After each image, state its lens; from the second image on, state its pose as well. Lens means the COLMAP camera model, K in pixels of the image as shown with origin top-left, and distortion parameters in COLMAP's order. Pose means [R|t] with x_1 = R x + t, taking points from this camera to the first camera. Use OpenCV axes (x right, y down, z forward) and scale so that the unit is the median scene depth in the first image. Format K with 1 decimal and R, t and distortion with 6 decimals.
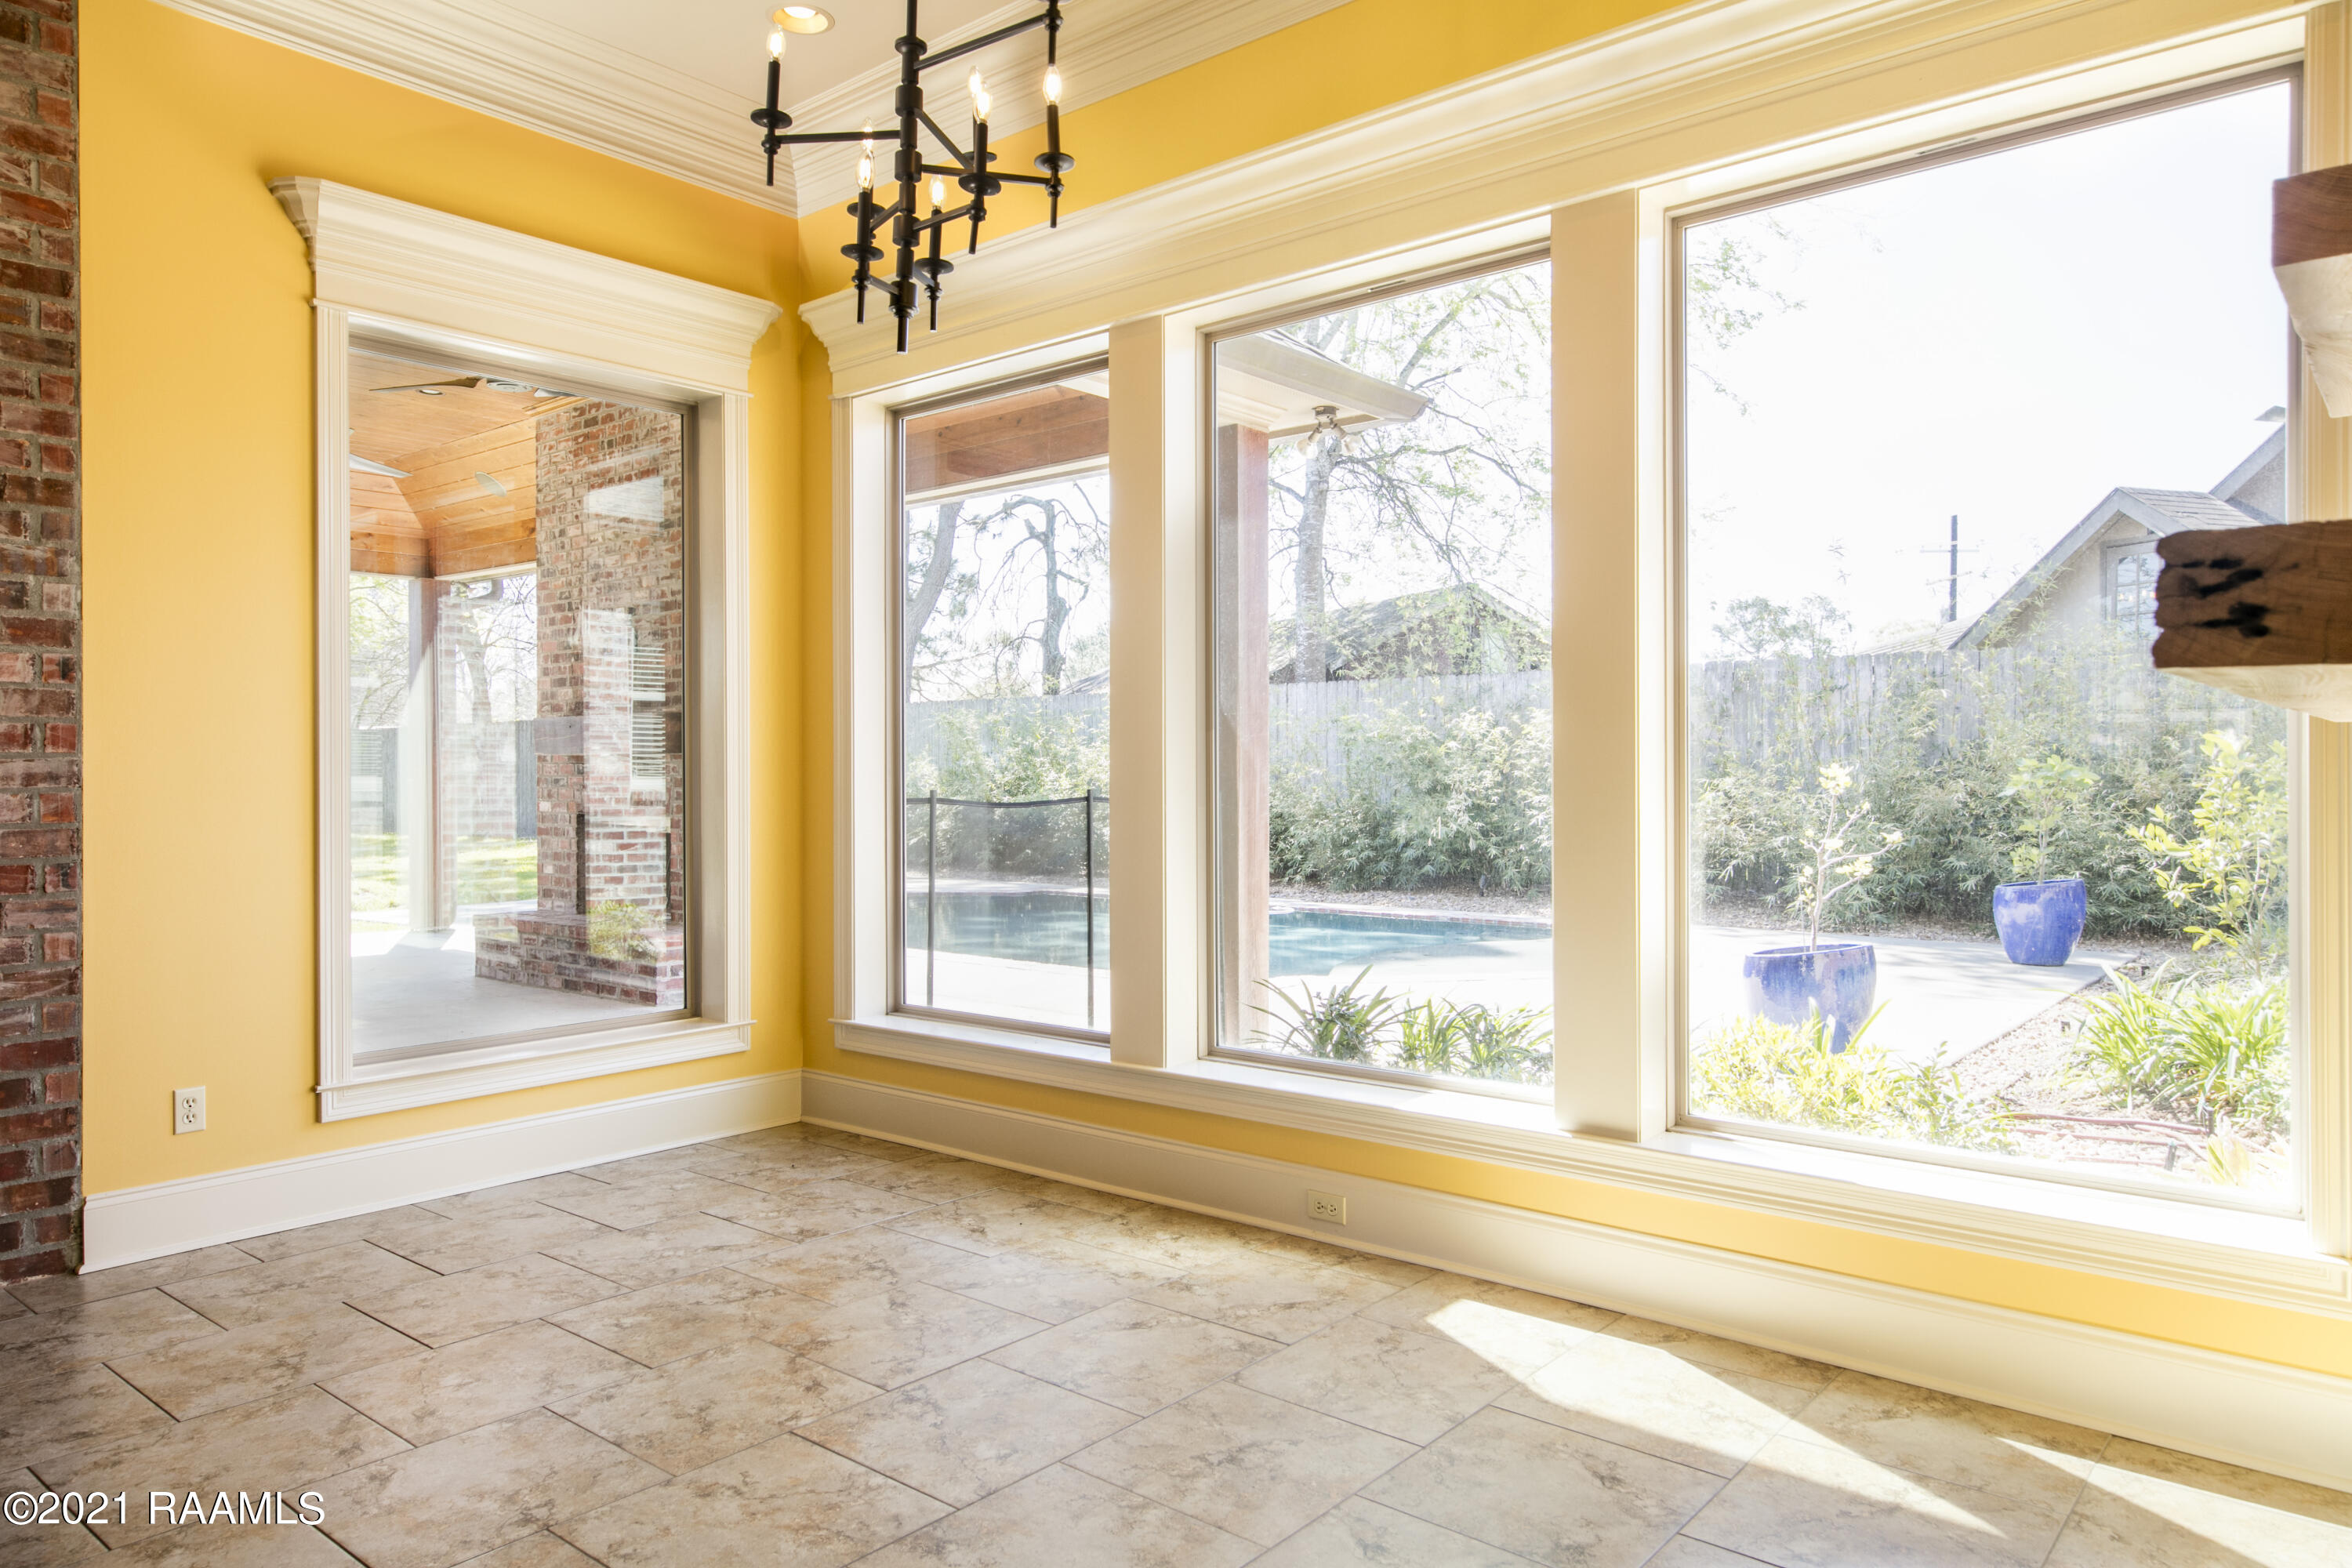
lens RADIAL K [[1522.4, 0, 1175.7], [0, 1522.4, 777.6], [0, 0, 1]] dist [0.014477, -0.002947]
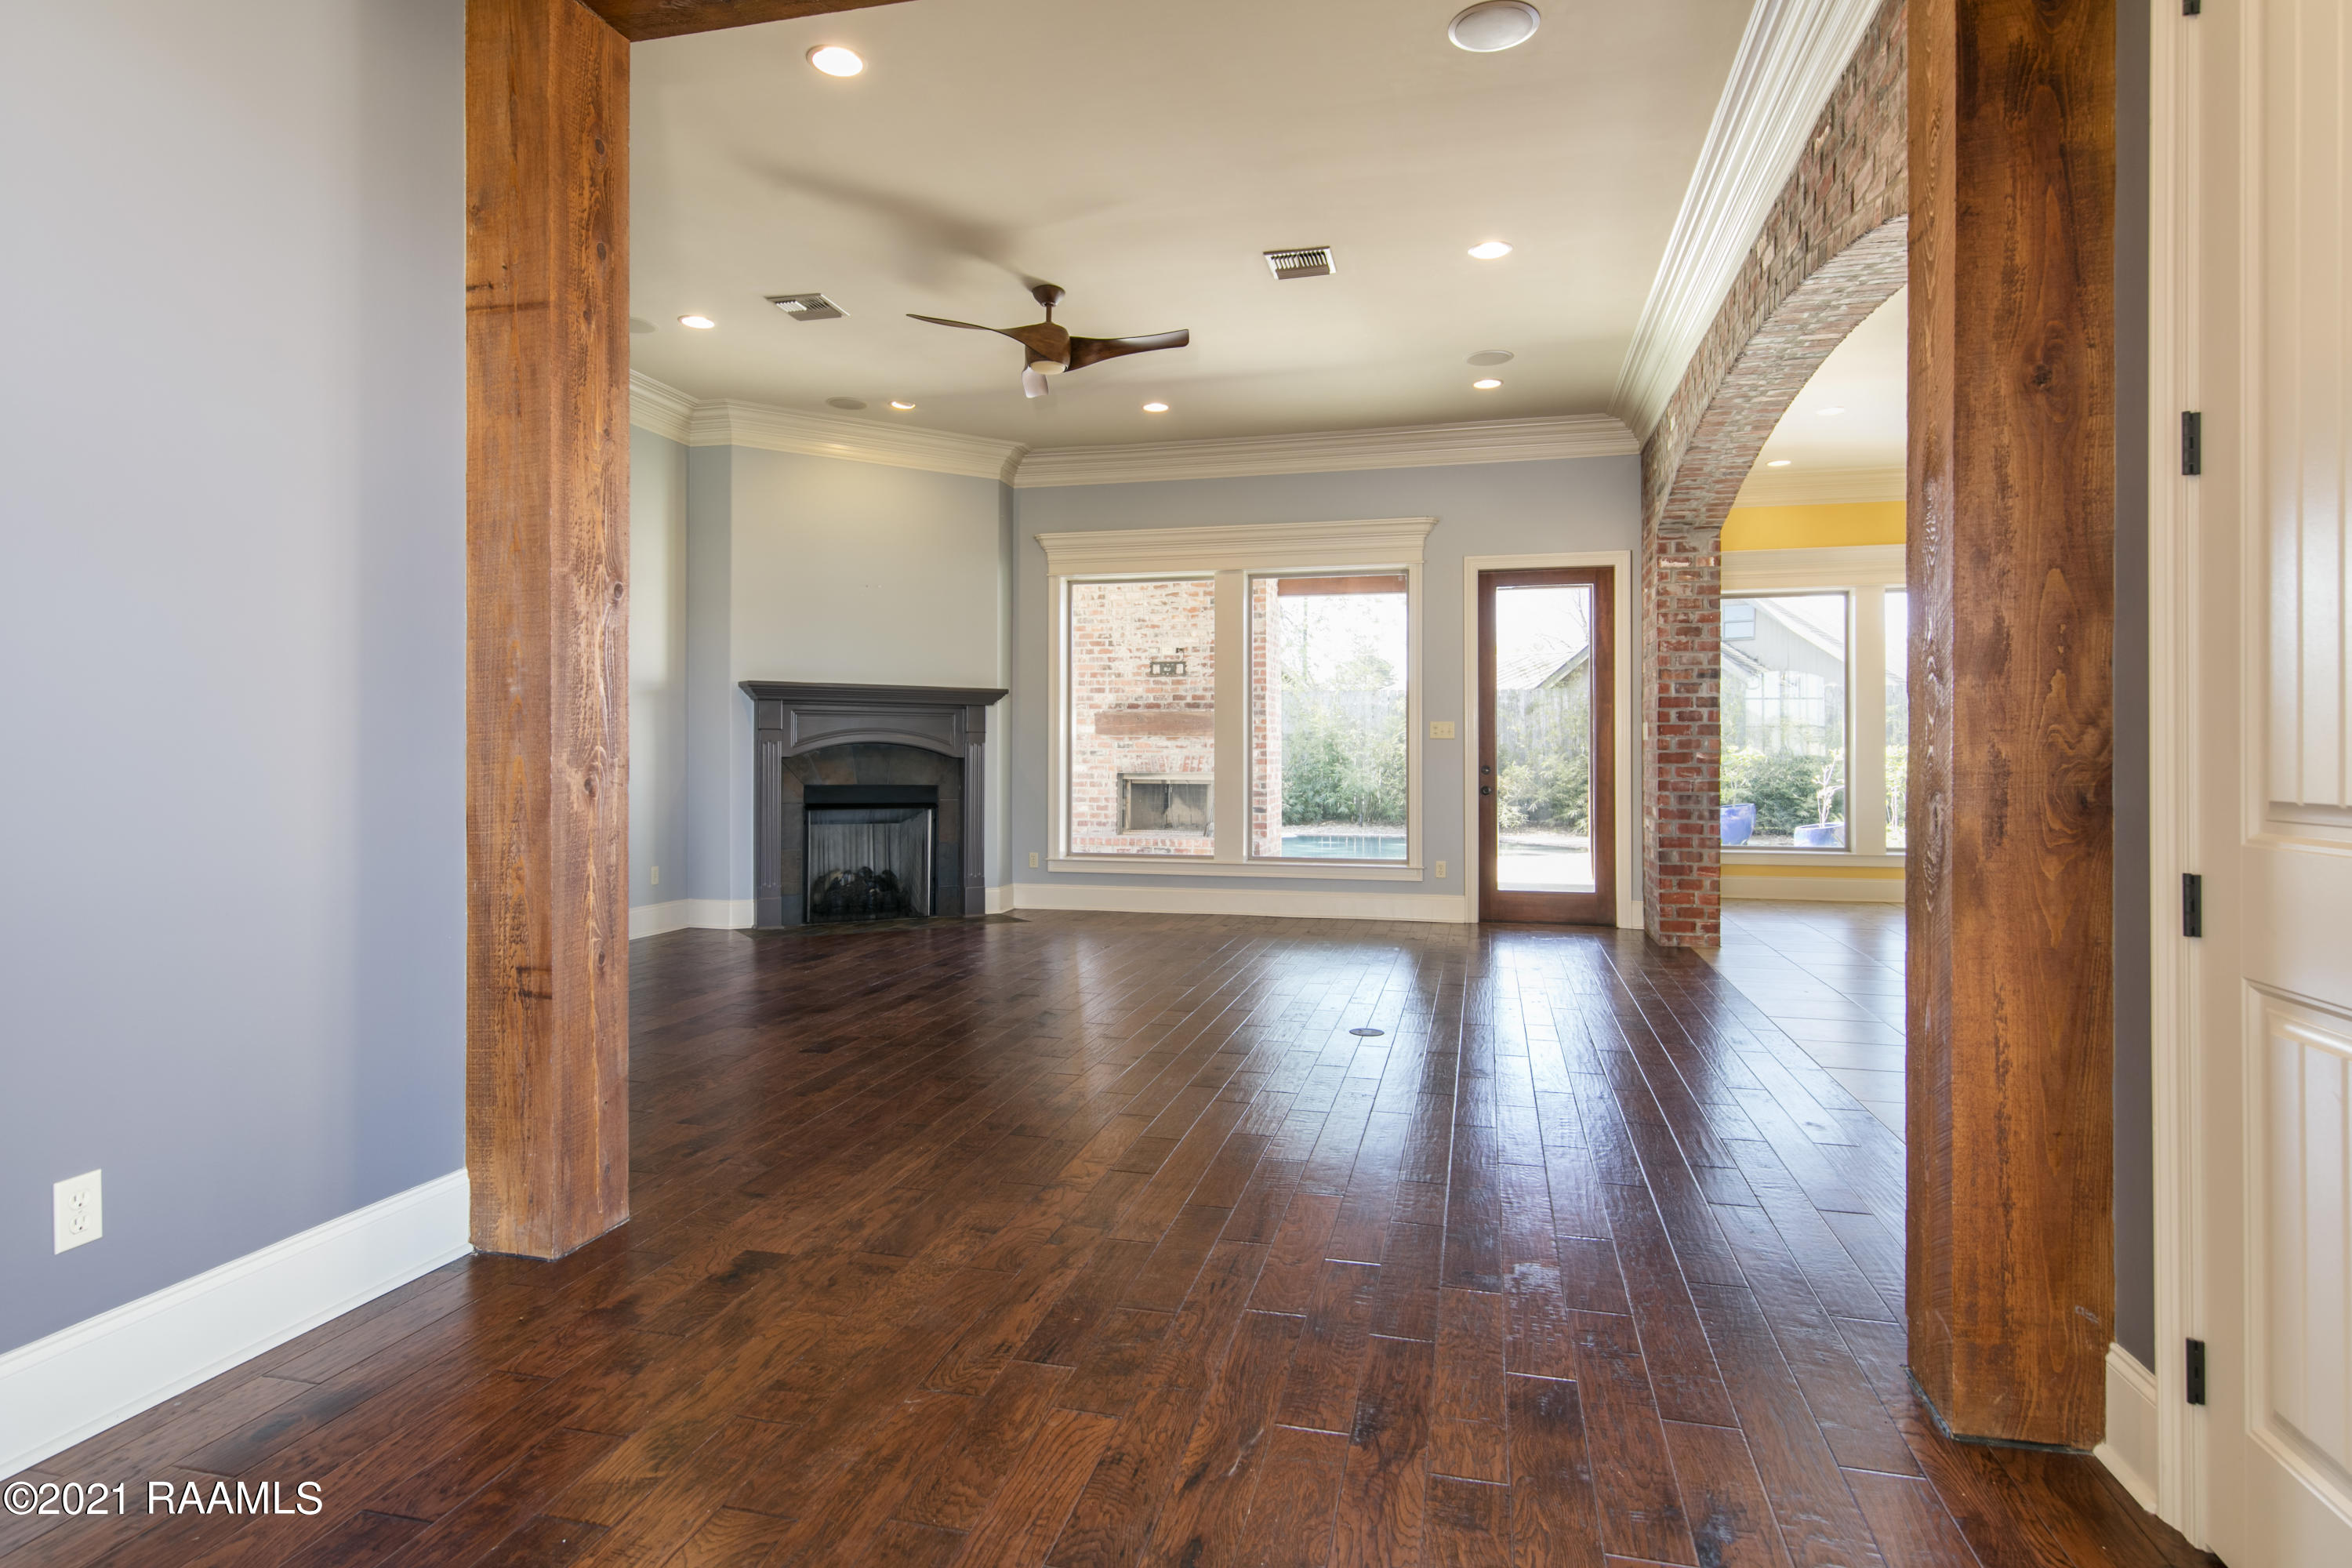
lens RADIAL K [[1256.4, 0, 1170.0], [0, 1256.4, 750.6], [0, 0, 1]] dist [0.028106, -0.000086]
pose [[0.899191, 0.005620, 0.437520, -1.810775], [-0.003284, 0.999976, -0.006097, 0.016296], [-0.437544, 0.004046, 0.899188, -0.423564]]
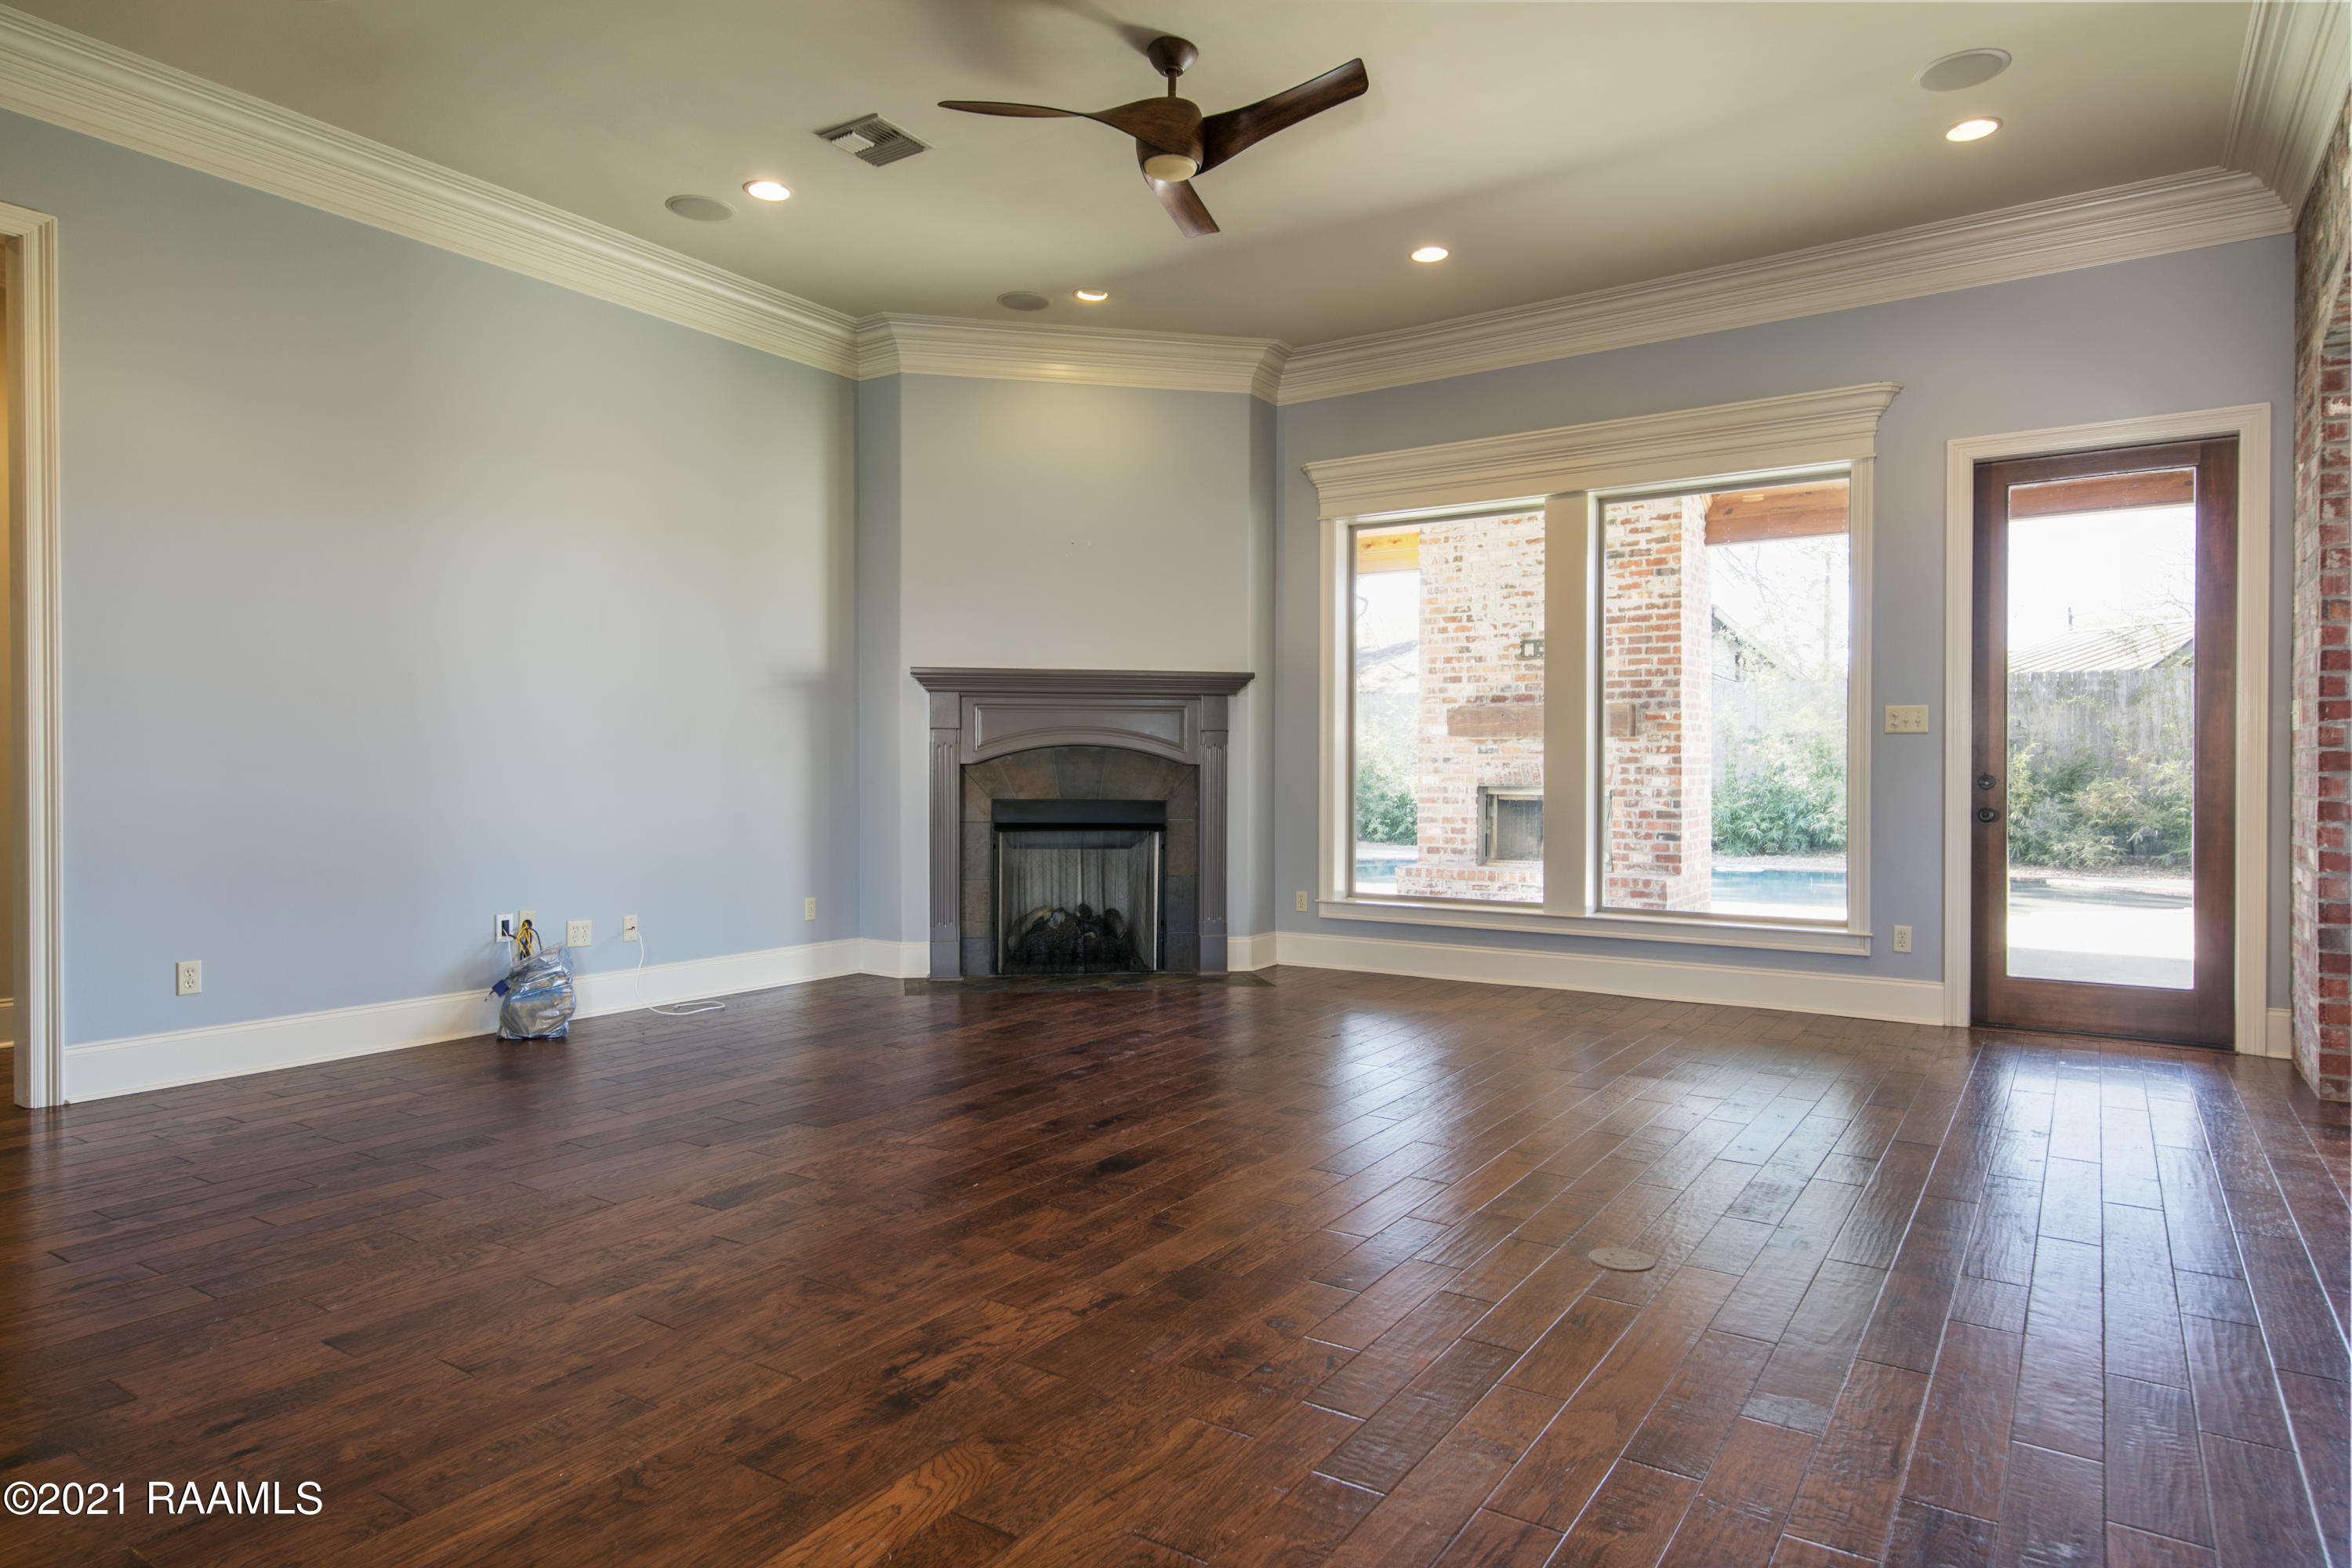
lens RADIAL K [[1370.2, 0, 1176.0], [0, 1370.2, 784.0], [0, 0, 1]] dist [0.020640, -0.002016]
pose [[0.993891, 0.001378, 0.110354, -1.492485], [-0.002612, 0.999936, 0.011036, 0.020964], [-0.110332, -0.011257, 0.993831, -0.163562]]
